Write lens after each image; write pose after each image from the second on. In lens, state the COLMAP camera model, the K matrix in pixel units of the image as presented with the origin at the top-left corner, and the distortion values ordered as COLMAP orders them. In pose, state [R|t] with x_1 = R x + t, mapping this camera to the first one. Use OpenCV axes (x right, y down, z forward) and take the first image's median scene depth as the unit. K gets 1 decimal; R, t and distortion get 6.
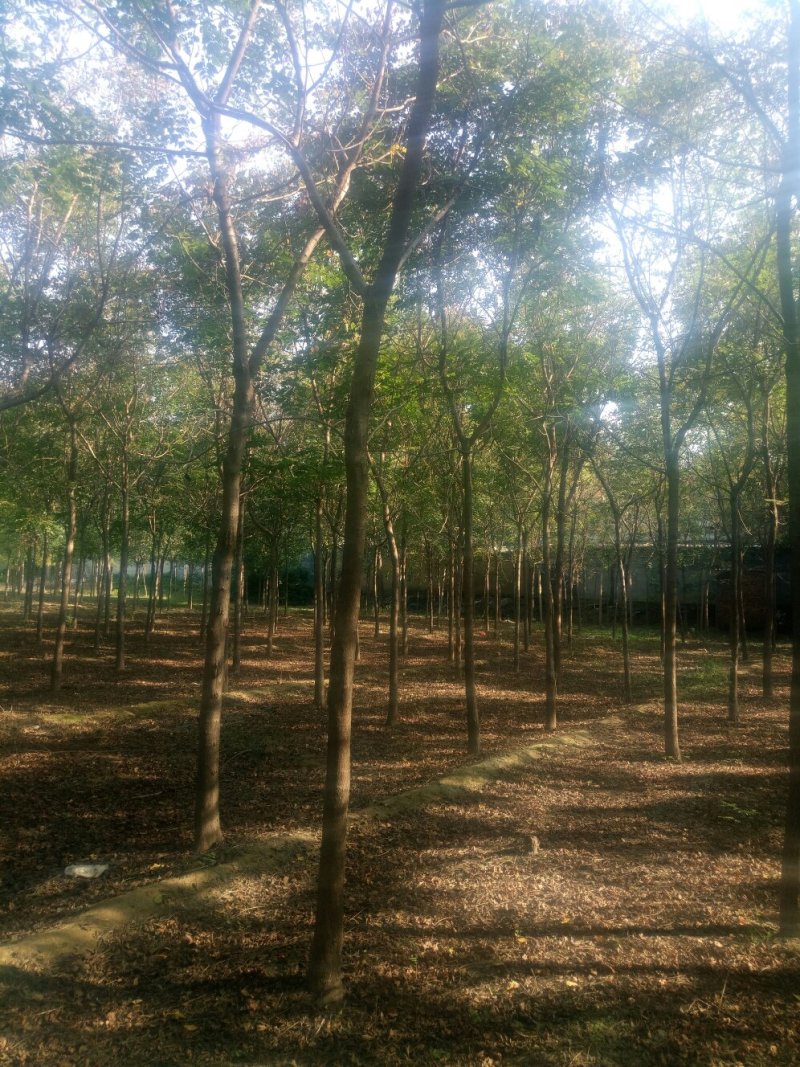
lens RADIAL K [[821.2, 0, 397.5], [0, 821.2, 539.5], [0, 0, 1]] dist [-0.060679, 0.085836]
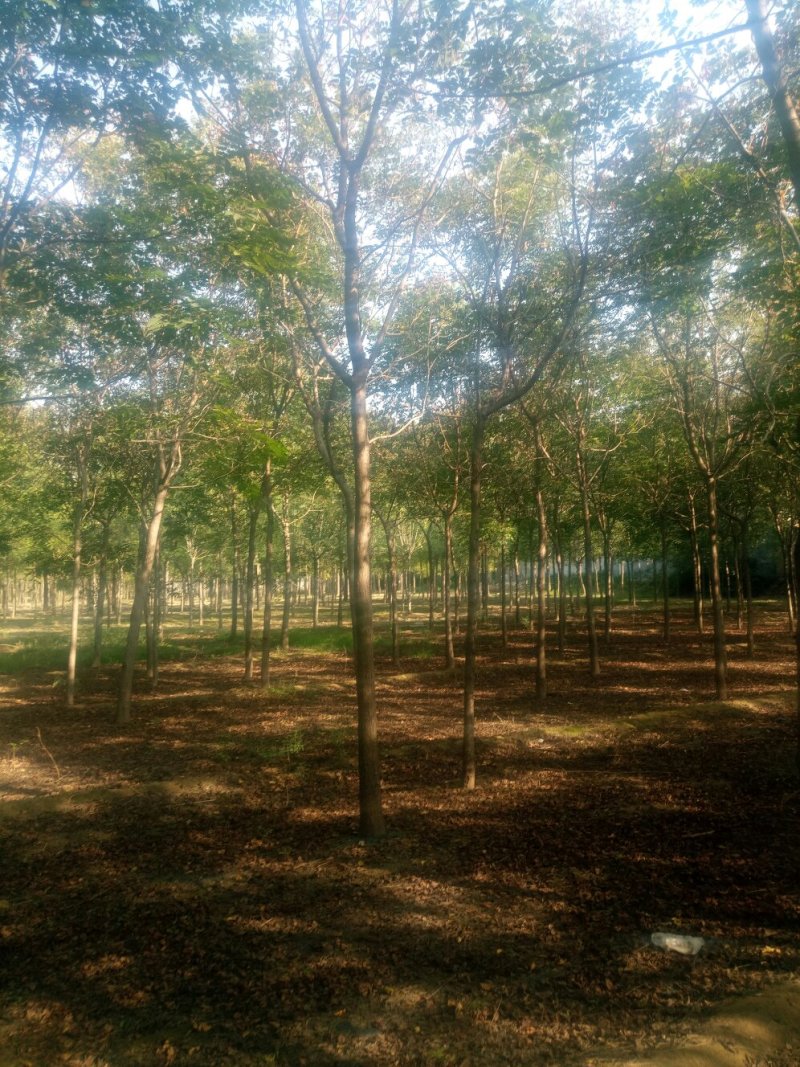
lens RADIAL K [[820.7, 0, 400.8], [0, 820.7, 520.0], [0, 0, 1]] dist [0.003853, 0.002647]
pose [[0.870334, -0.094350, -0.483339, -0.123567], [0.085152, 0.995524, -0.040999, -0.002536], [0.485044, -0.005475, 0.874473, 0.097727]]
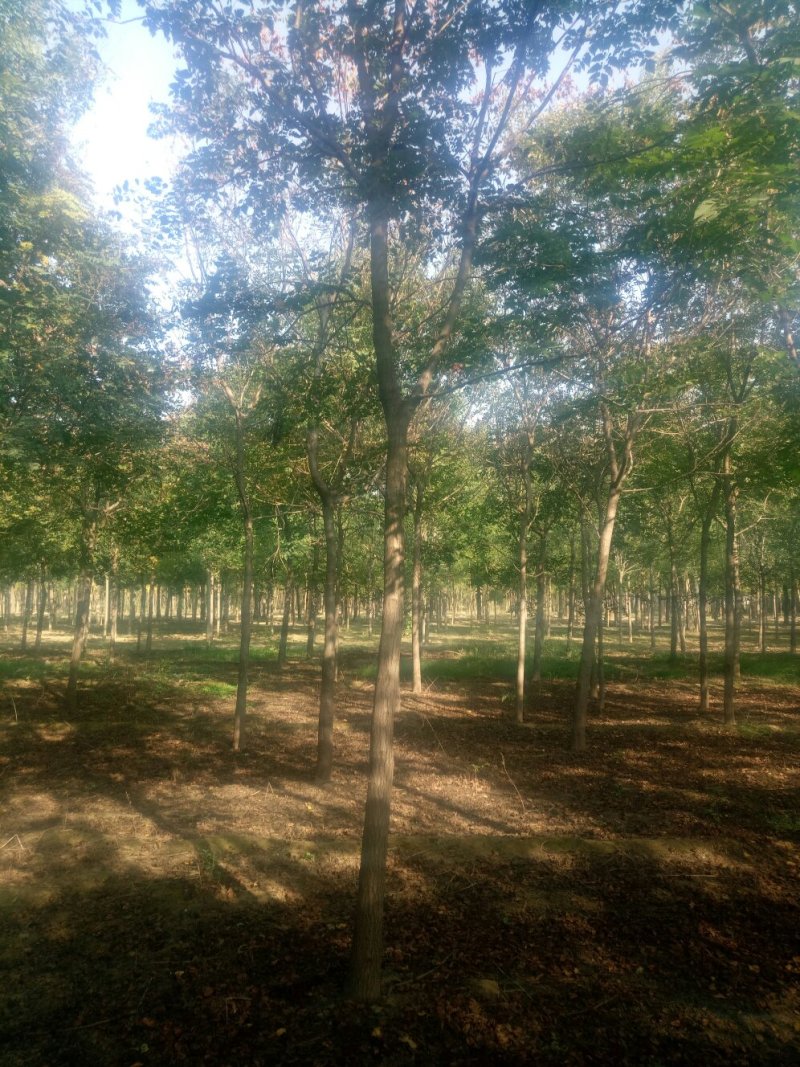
lens RADIAL K [[828.4, 0, 400.0], [0, 828.4, 533.5], [0, 0, 1]] dist [-0.034108, 0.067766]
pose [[0.531331, -0.097743, -0.841507, -0.269967], [0.058083, 0.995187, -0.078919, -0.004327], [0.845171, -0.006946, 0.534451, 0.169864]]
